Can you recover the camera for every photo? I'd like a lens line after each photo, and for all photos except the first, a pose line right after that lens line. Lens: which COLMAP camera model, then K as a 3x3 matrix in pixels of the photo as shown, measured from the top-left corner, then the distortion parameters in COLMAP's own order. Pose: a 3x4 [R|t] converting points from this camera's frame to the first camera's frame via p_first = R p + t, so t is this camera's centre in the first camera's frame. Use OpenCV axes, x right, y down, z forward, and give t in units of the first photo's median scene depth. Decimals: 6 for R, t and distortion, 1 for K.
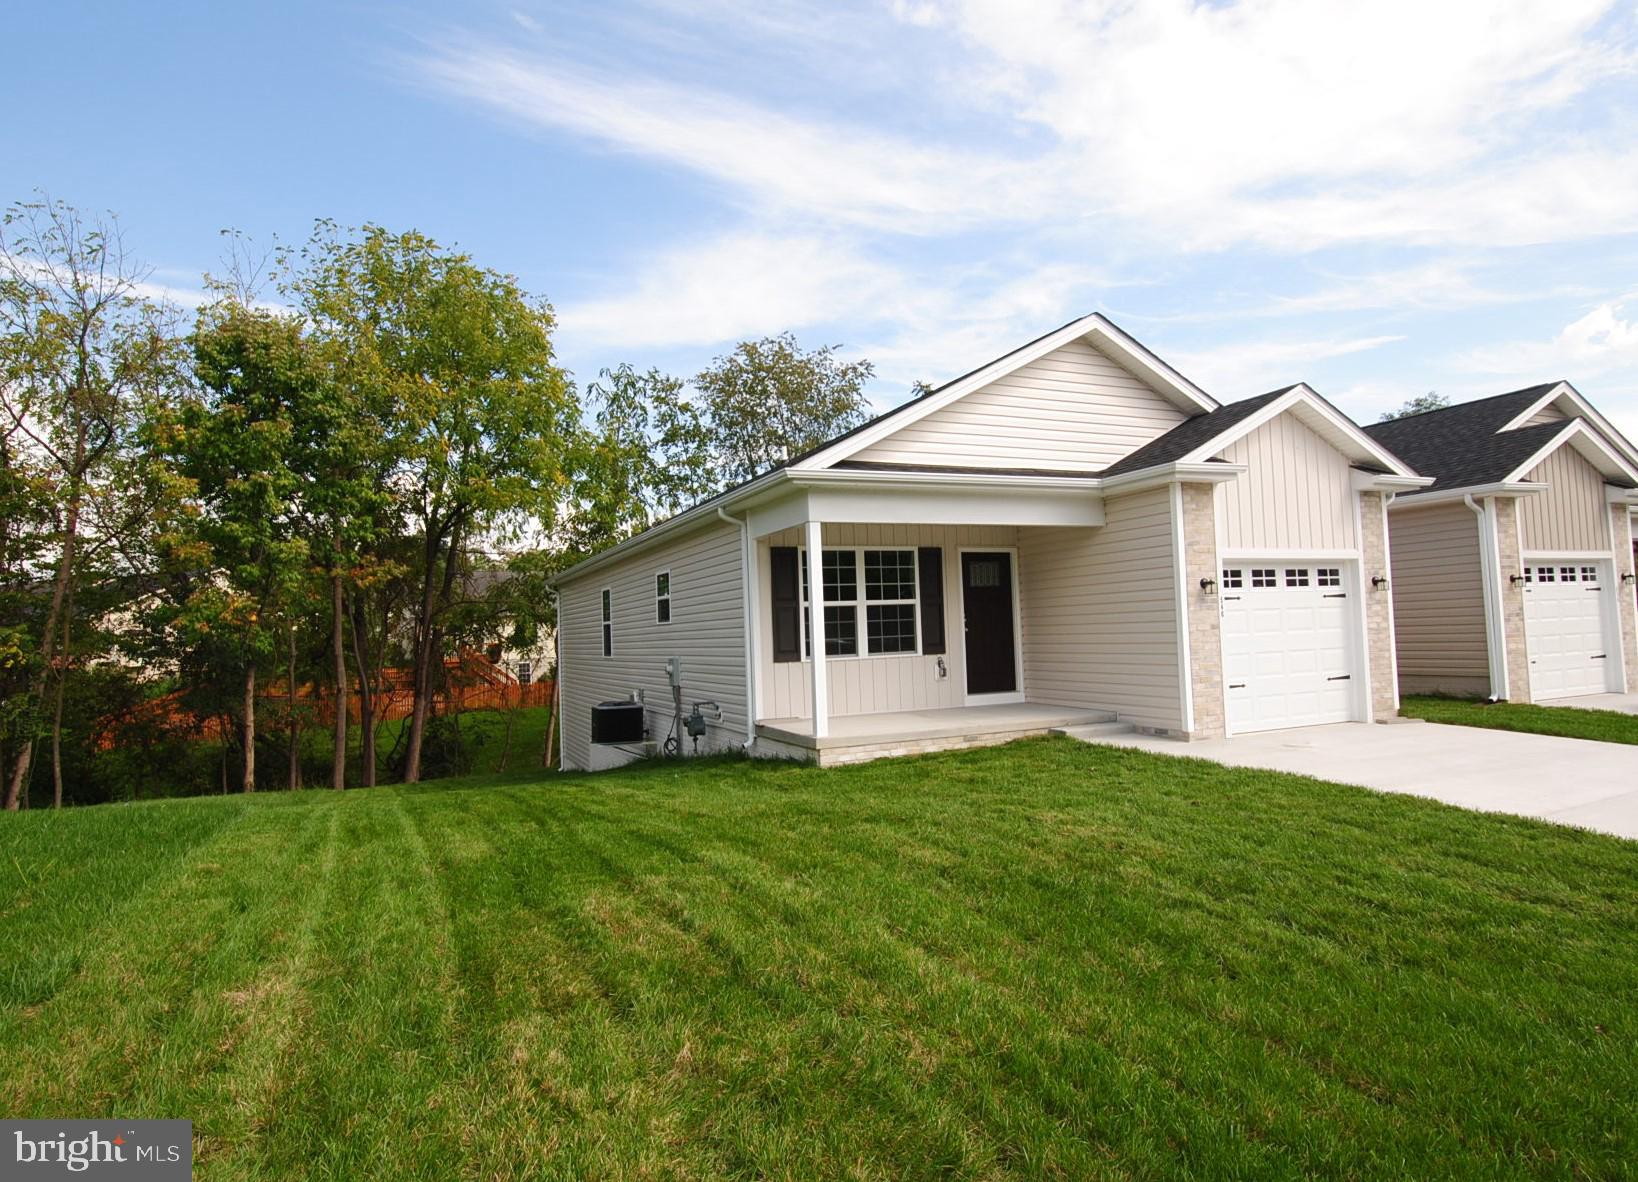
lens RADIAL K [[916.2, 0, 819.0], [0, 916.2, 591.0], [0, 0, 1]] dist [-0.003444, -0.000333]
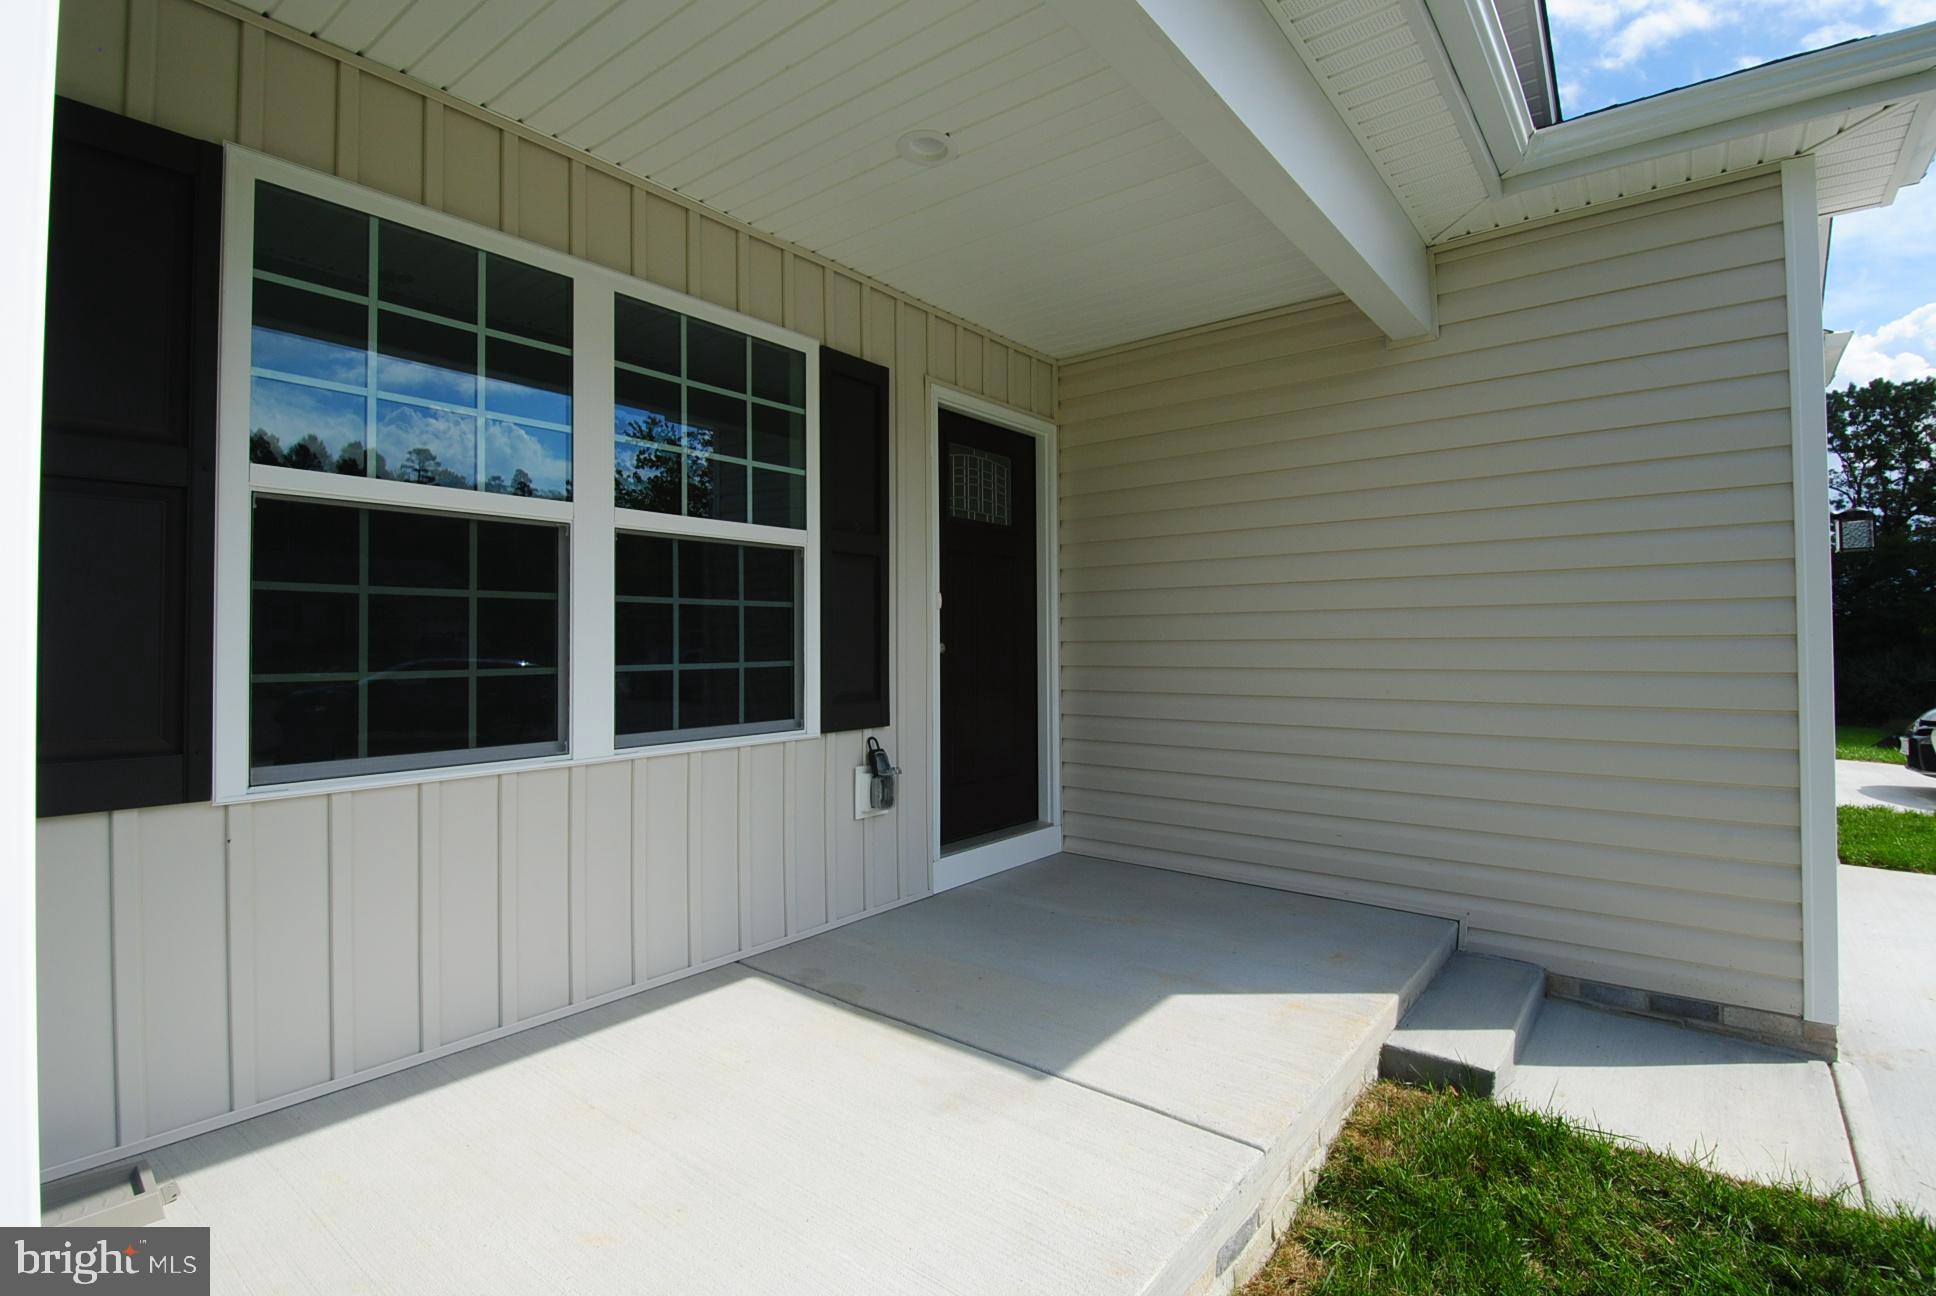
lens RADIAL K [[912.9, 0, 968.0], [0, 912.9, 648.0], [0, 0, 1]] dist [0.001336, 0.000132]
pose [[0.892315, 0.031101, 0.450341, 0.027923], [-0.049956, 0.998299, 0.030042, 0.034102], [-0.448641, -0.049304, 0.892351, 0.752113]]
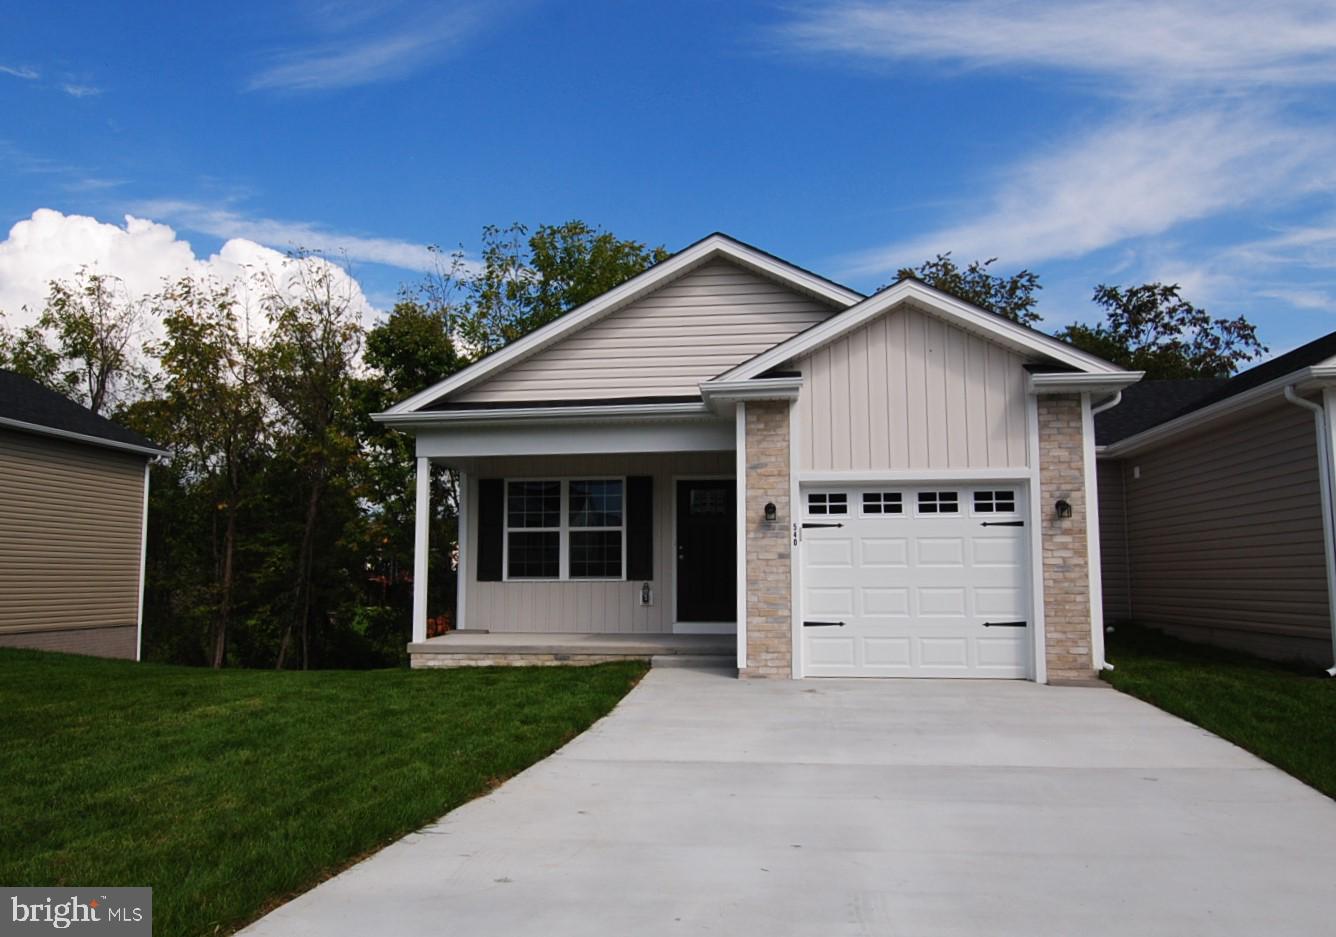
lens RADIAL K [[945.0, 0, 667.8], [0, 945.0, 501.6], [0, 0, 1]] dist [-0.000681, 0.001335]
pose [[0.857600, -0.008440, -0.514248, 0.717407], [-0.005734, 0.999646, -0.025969, 0.008650], [0.514285, 0.025220, 0.857249, 0.112325]]
